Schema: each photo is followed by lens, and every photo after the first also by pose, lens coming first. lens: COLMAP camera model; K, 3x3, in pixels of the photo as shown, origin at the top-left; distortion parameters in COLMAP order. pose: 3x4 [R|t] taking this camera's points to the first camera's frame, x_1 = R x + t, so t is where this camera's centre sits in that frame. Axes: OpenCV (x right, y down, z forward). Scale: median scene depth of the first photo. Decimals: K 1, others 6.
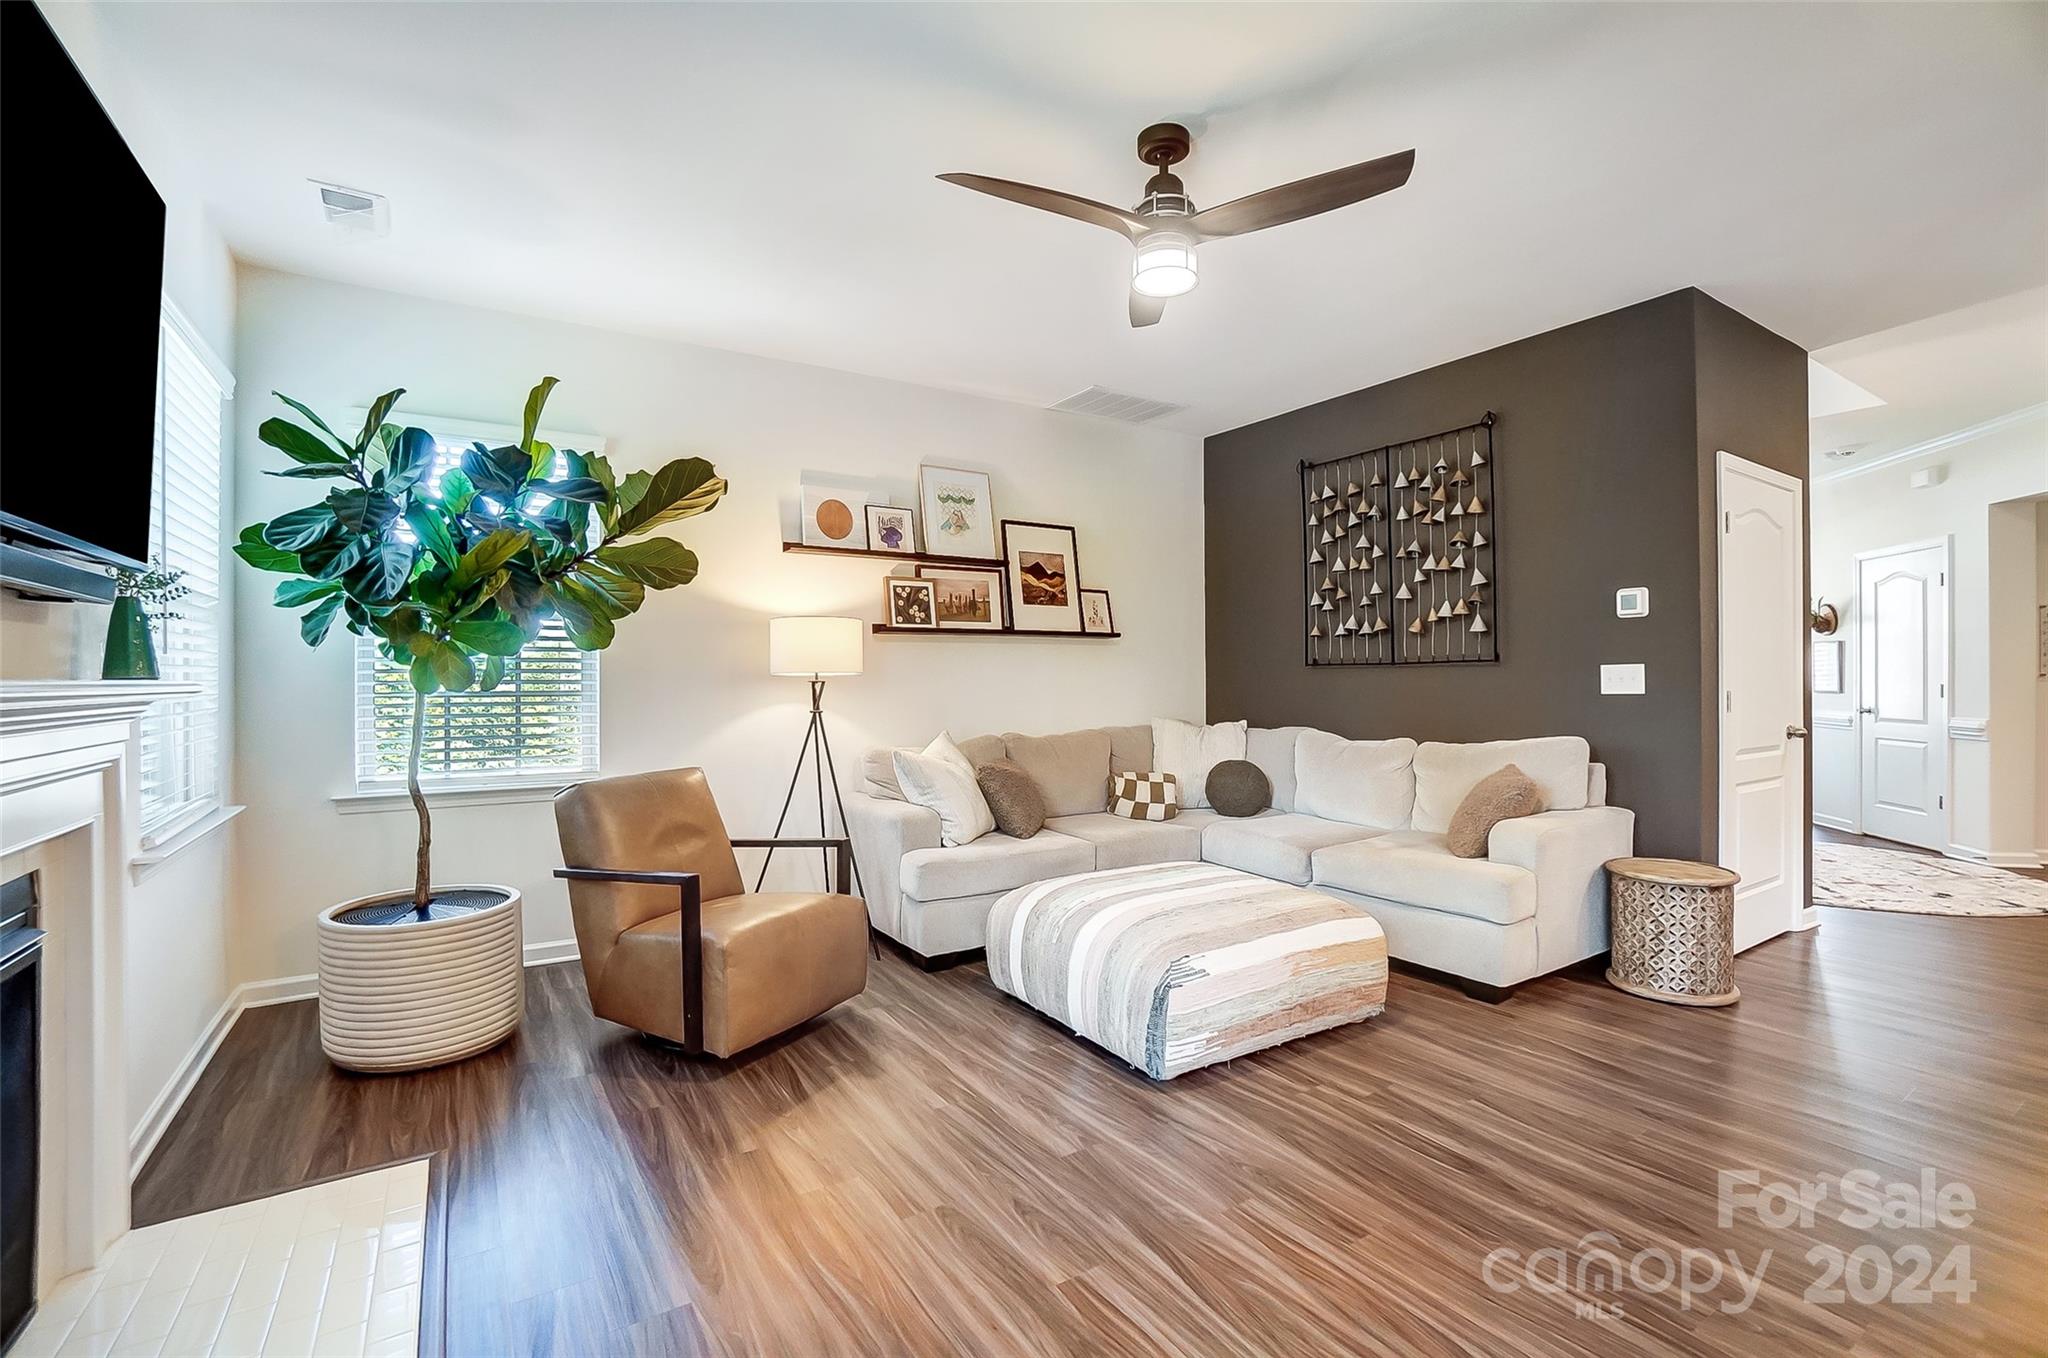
lens RADIAL K [[911.1, 0, 1024.0], [0, 911.1, 679.0], [0, 0, 1]] dist [-0.042041, 0.000454]
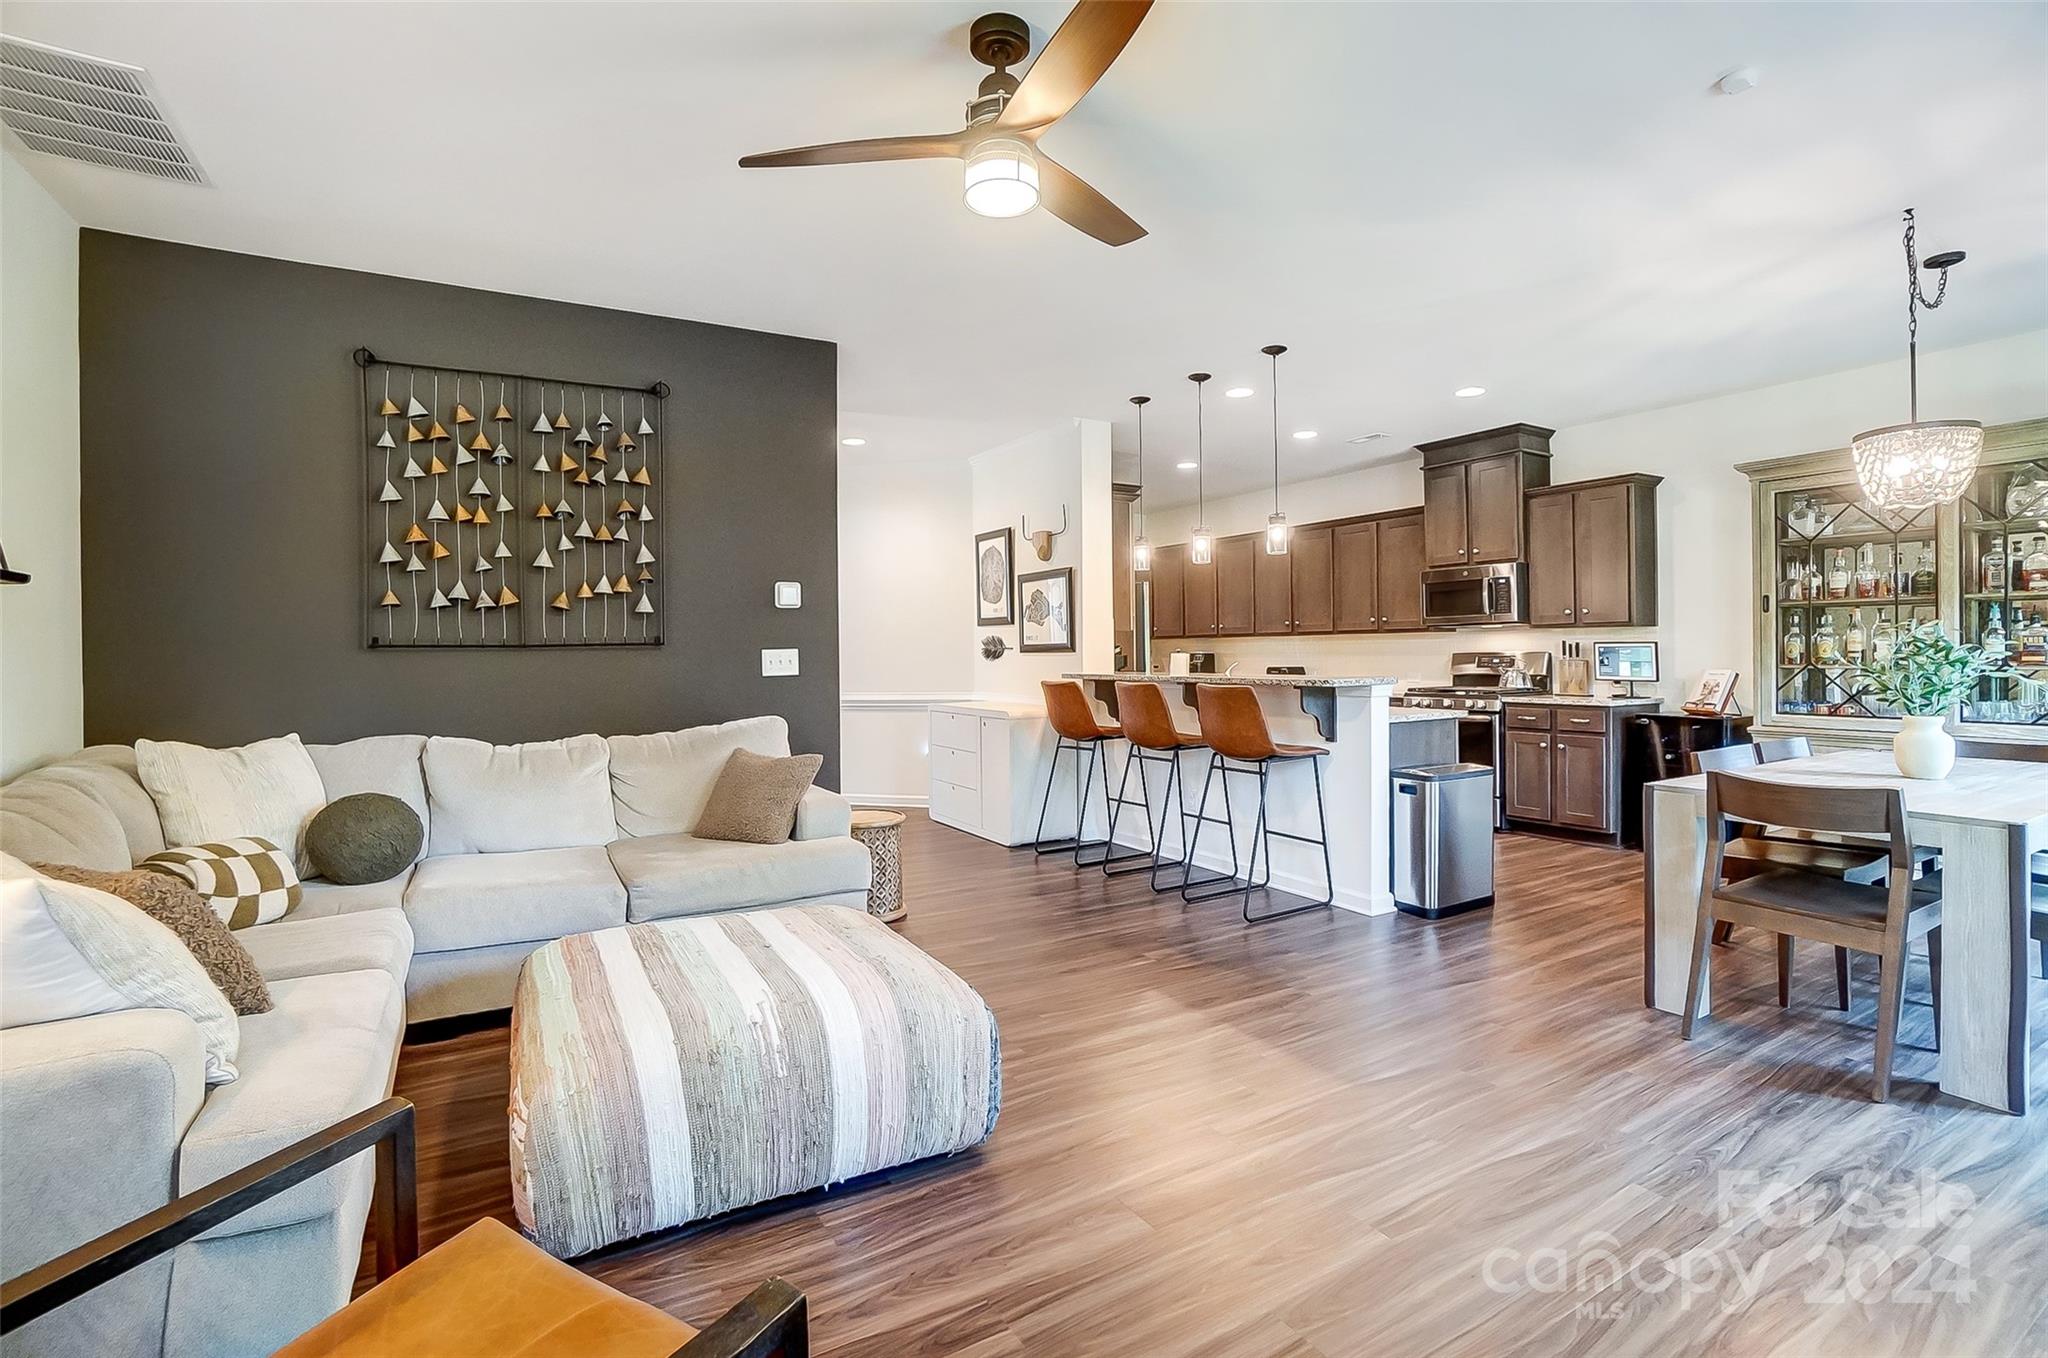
lens RADIAL K [[942.7, 0, 1022.6], [0, 942.7, 653.8], [0, 0, 1]] dist [-0.063075, 0.023359]
pose [[0.040037, 0.004193, 0.999189, -0.418442], [0.009088, 0.999948, -0.004560, -0.002354], [-0.999157, 0.009263, 0.039997, 0.543798]]
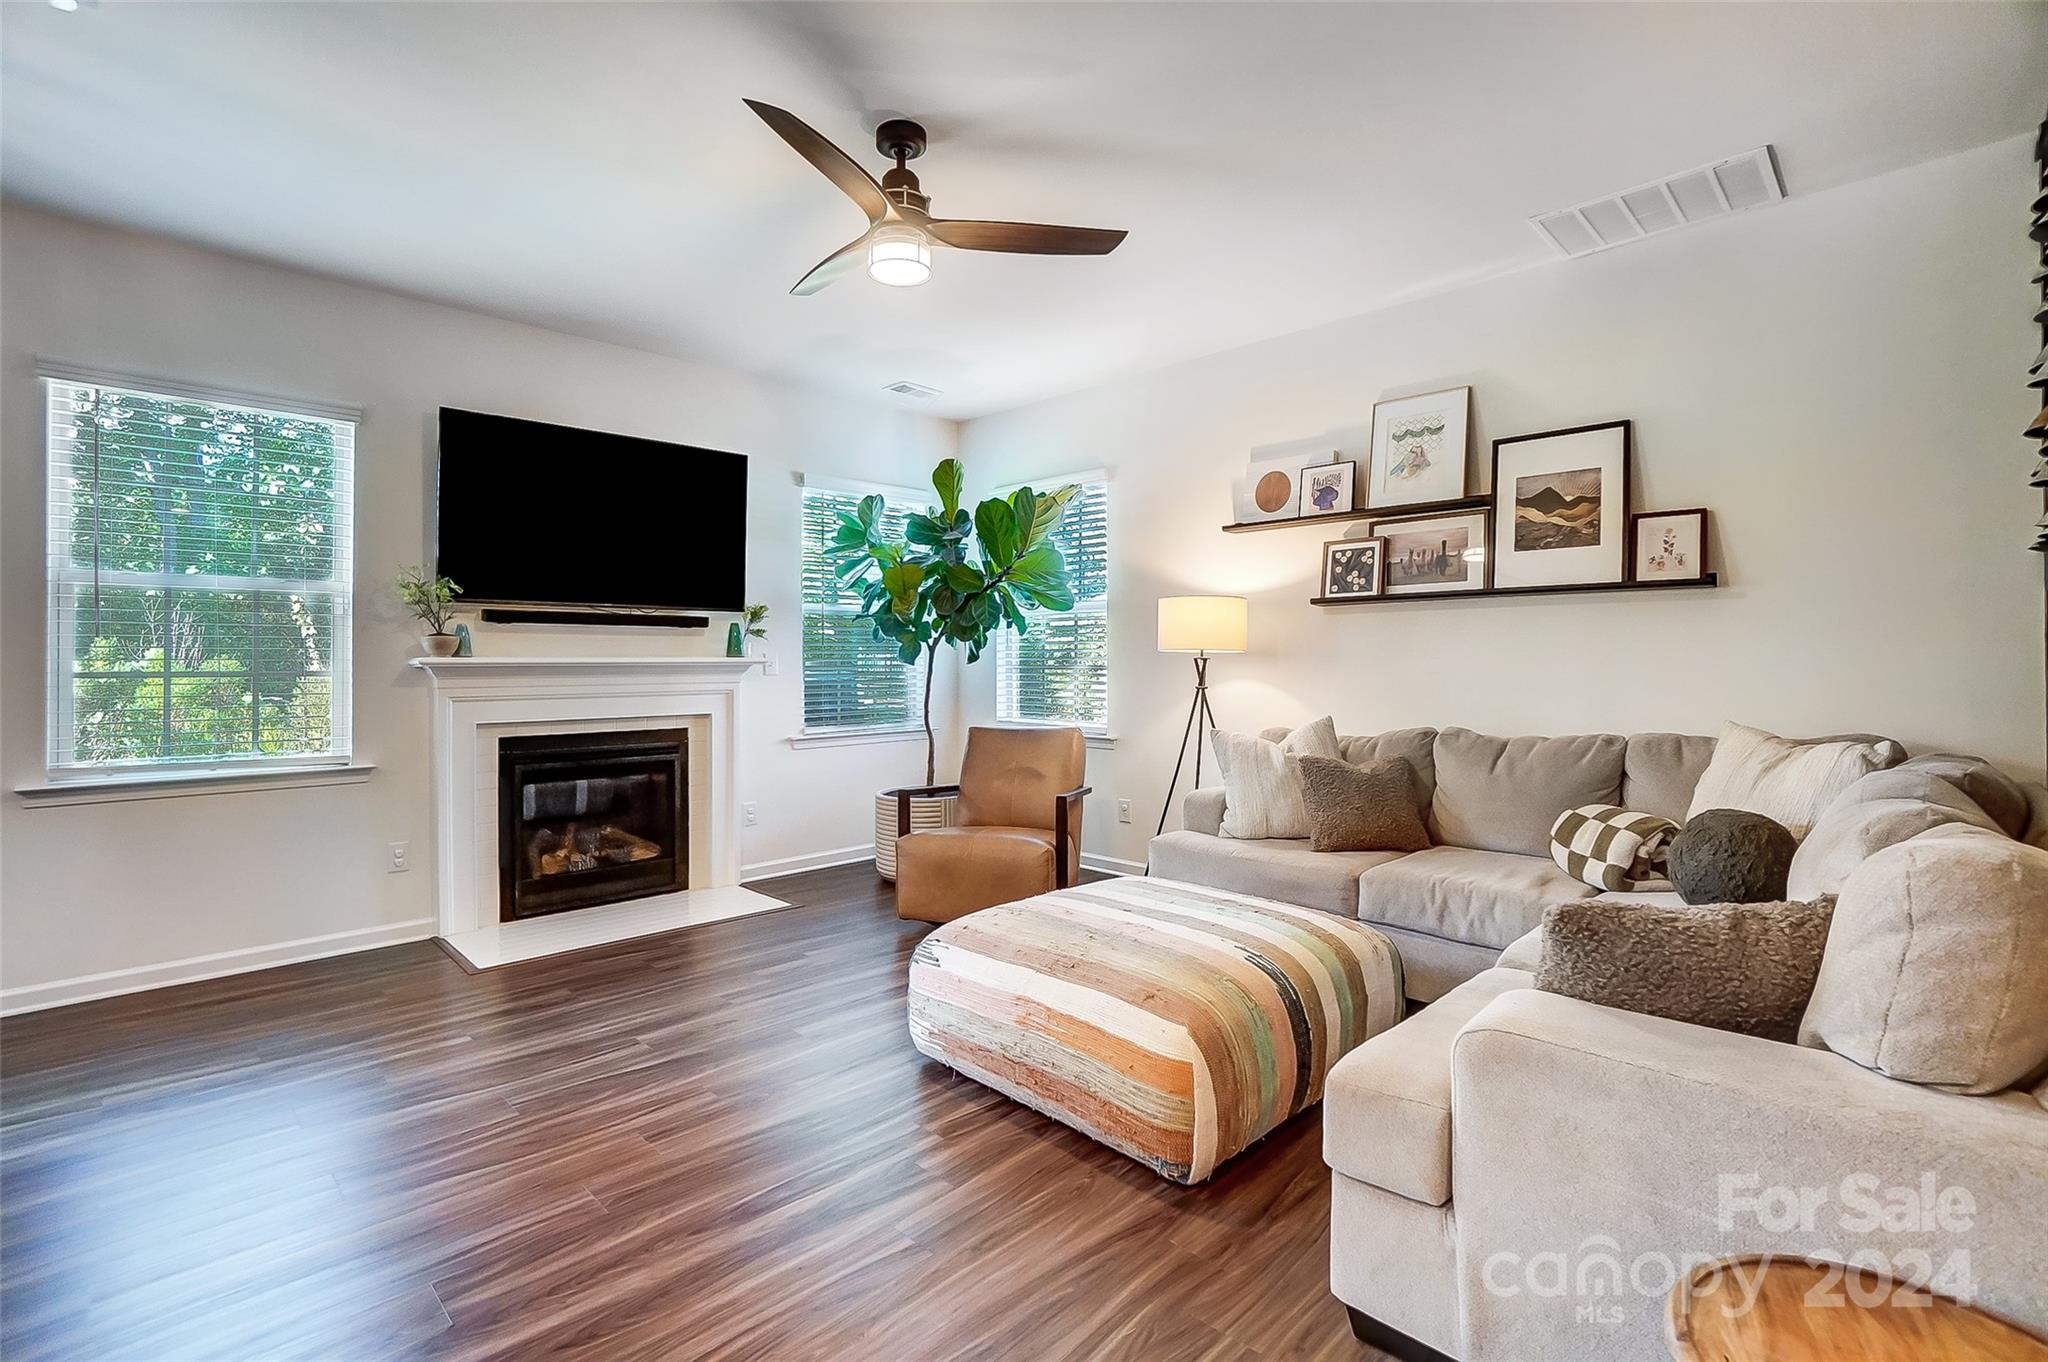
lens RADIAL K [[929.7, 0, 1030.0], [0, 929.7, 655.7], [0, 0, 1]] dist [-0.060085, 0.020791]
pose [[0.216396, -0.002007, -0.976304, 0.692323], [0.000673, 0.999998, -0.001907, 0.001579], [0.976306, -0.000244, 0.216397, 0.523727]]
